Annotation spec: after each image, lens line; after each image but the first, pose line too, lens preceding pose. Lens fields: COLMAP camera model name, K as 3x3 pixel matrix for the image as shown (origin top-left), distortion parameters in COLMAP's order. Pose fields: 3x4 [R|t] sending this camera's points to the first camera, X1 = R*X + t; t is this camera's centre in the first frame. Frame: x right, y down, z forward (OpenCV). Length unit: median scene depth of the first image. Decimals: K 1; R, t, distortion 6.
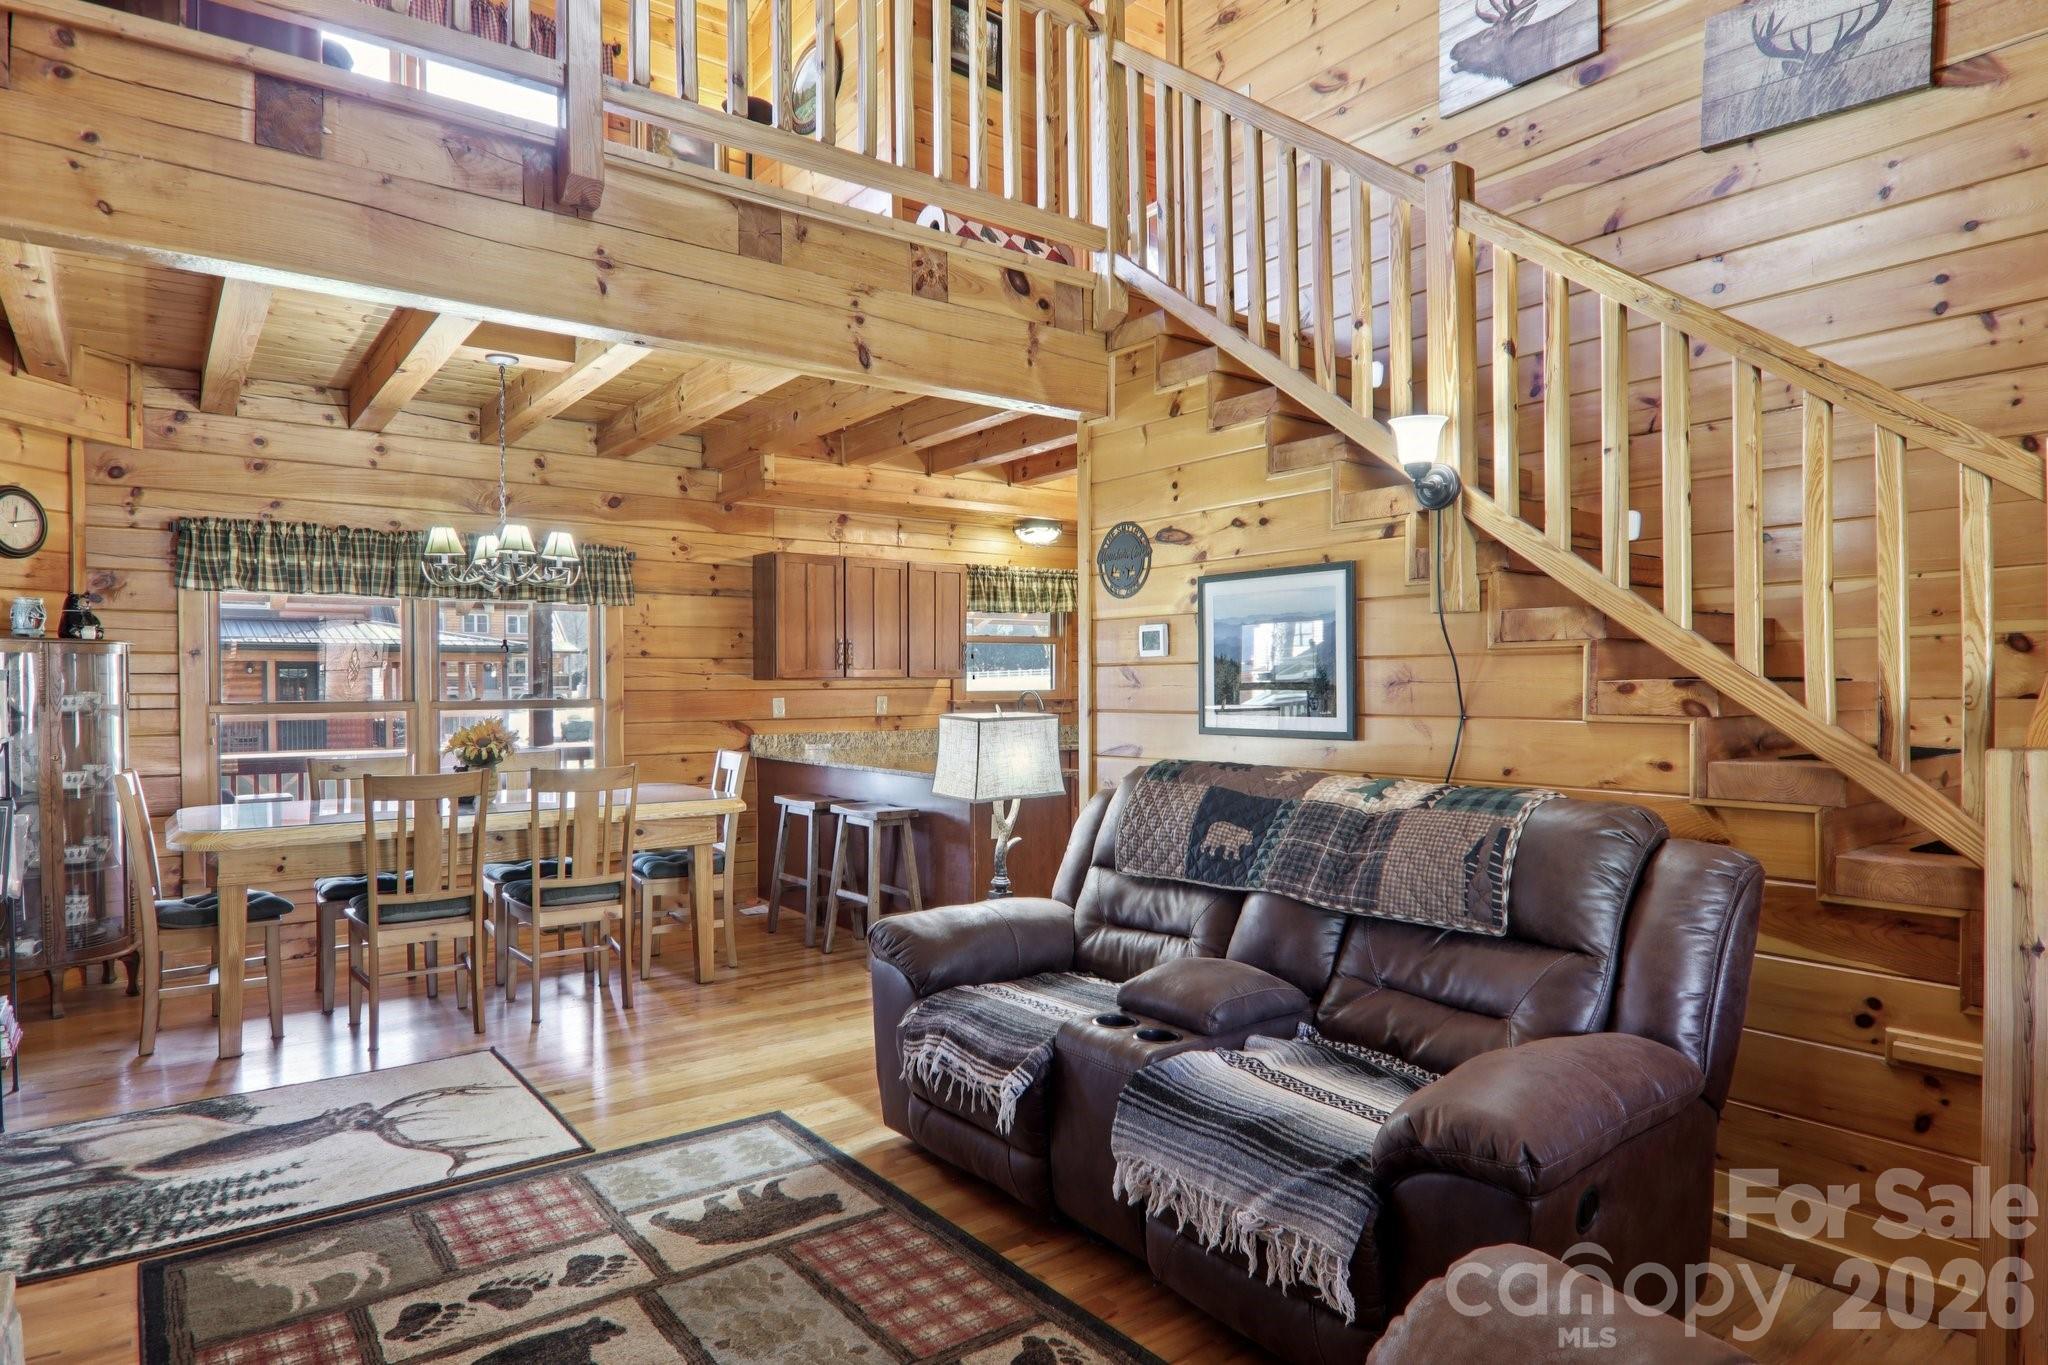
lens RADIAL K [[1143.8, 0, 1020.1], [0, 1143.8, 703.5], [0, 0, 1]] dist [-0.018144, -0.002823]
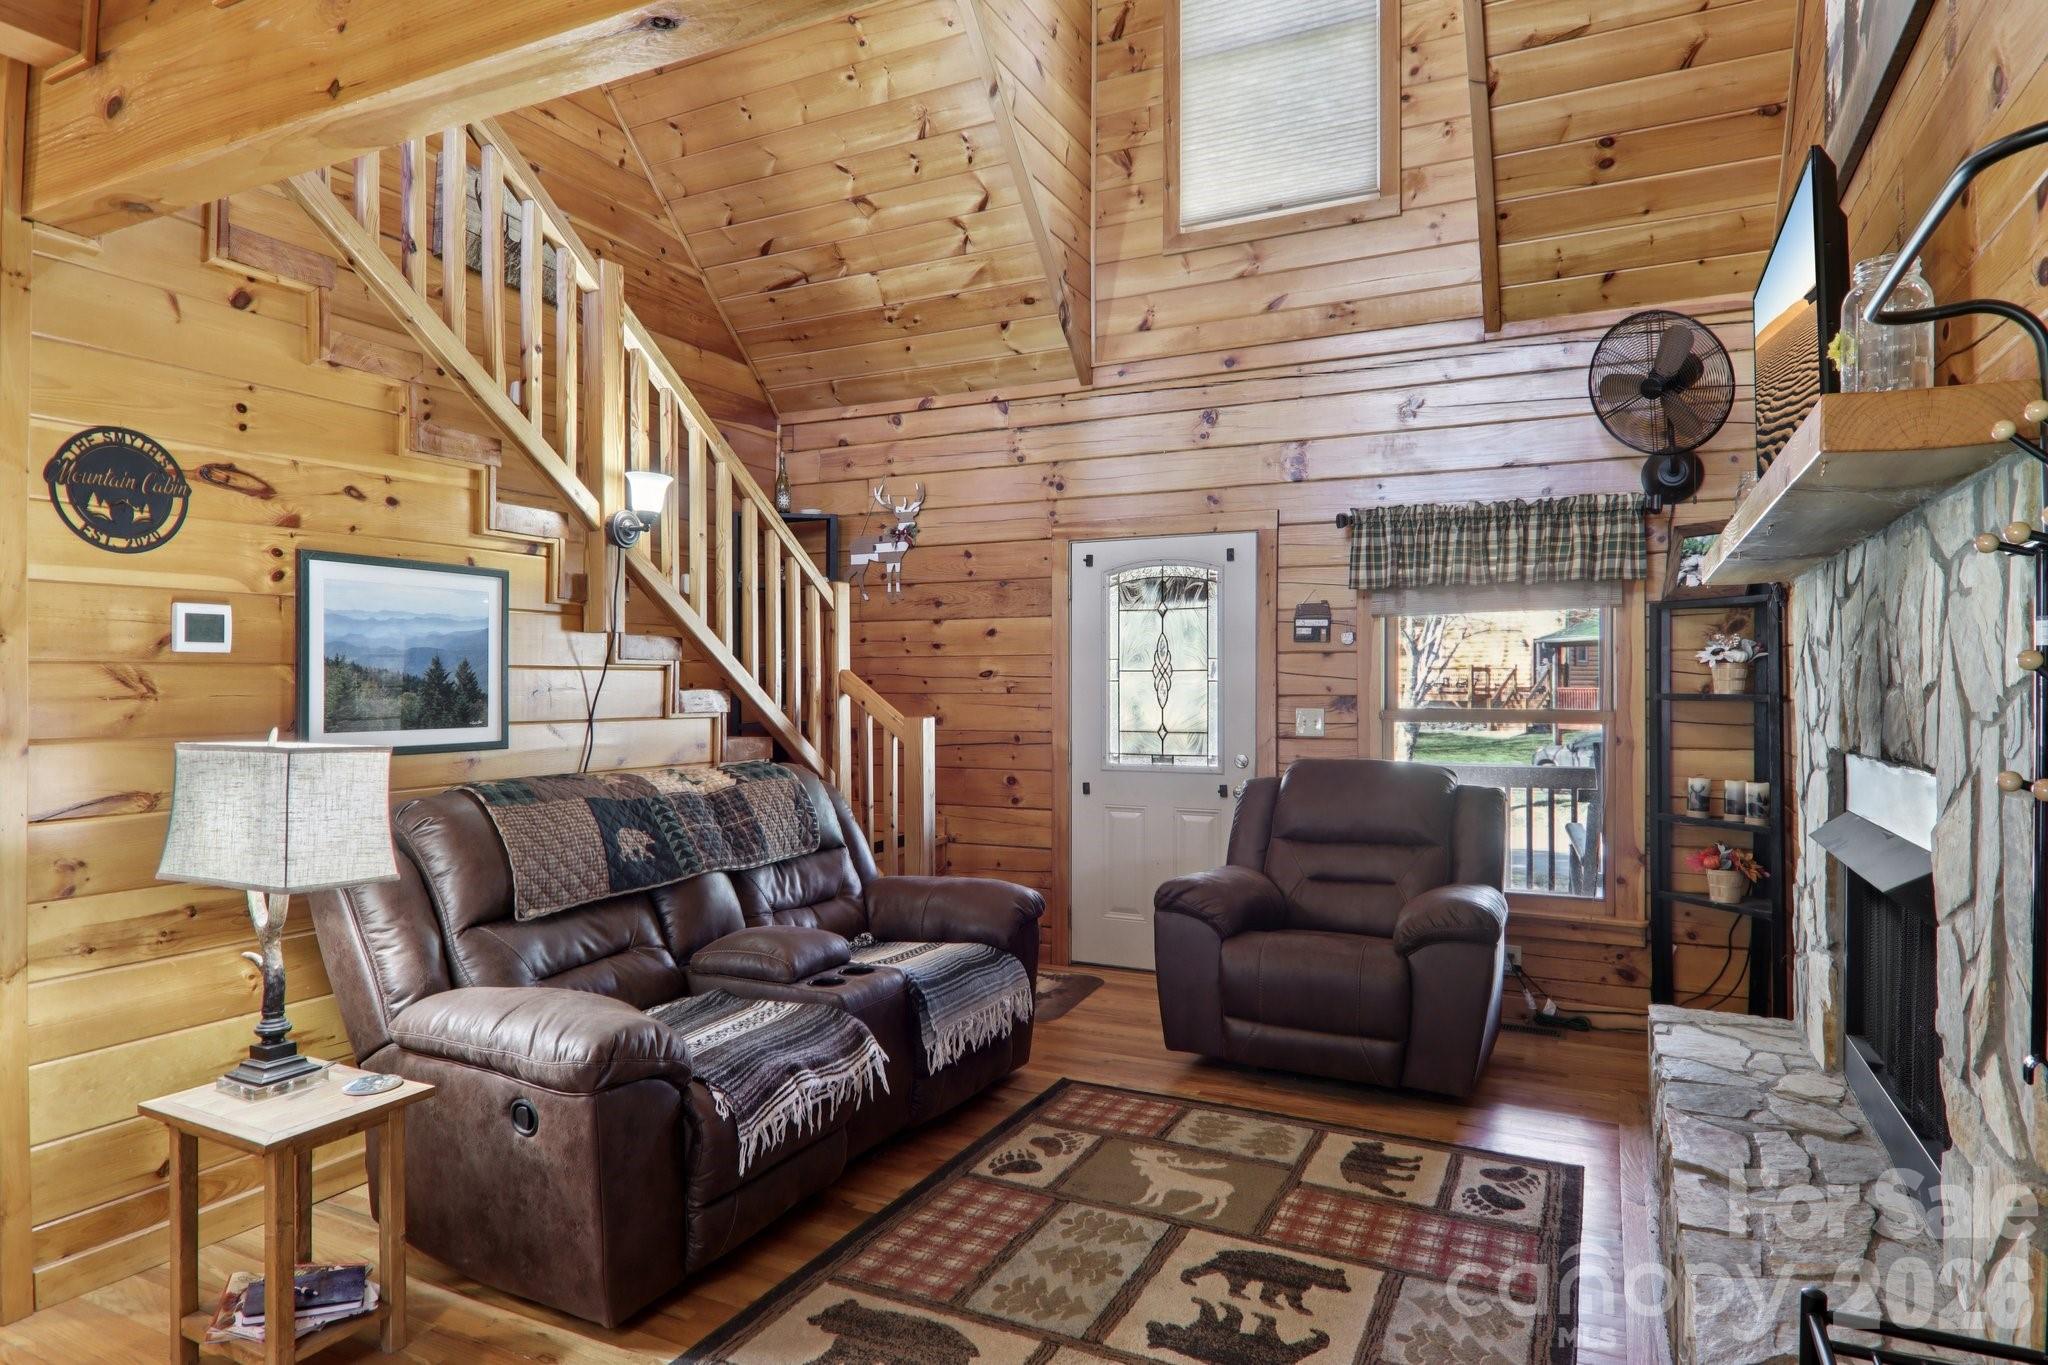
lens RADIAL K [[1185.8, 0, 1024.0], [0, 1185.8, 682.5], [0, 0, 1]] dist [-0.002840, -0.001755]
pose [[-0.439032, 0.003949, 0.898463, -0.955045], [0.017152, 0.999845, 0.003987, -0.024711], [-0.898308, 0.017160, -0.439031, 1.179158]]
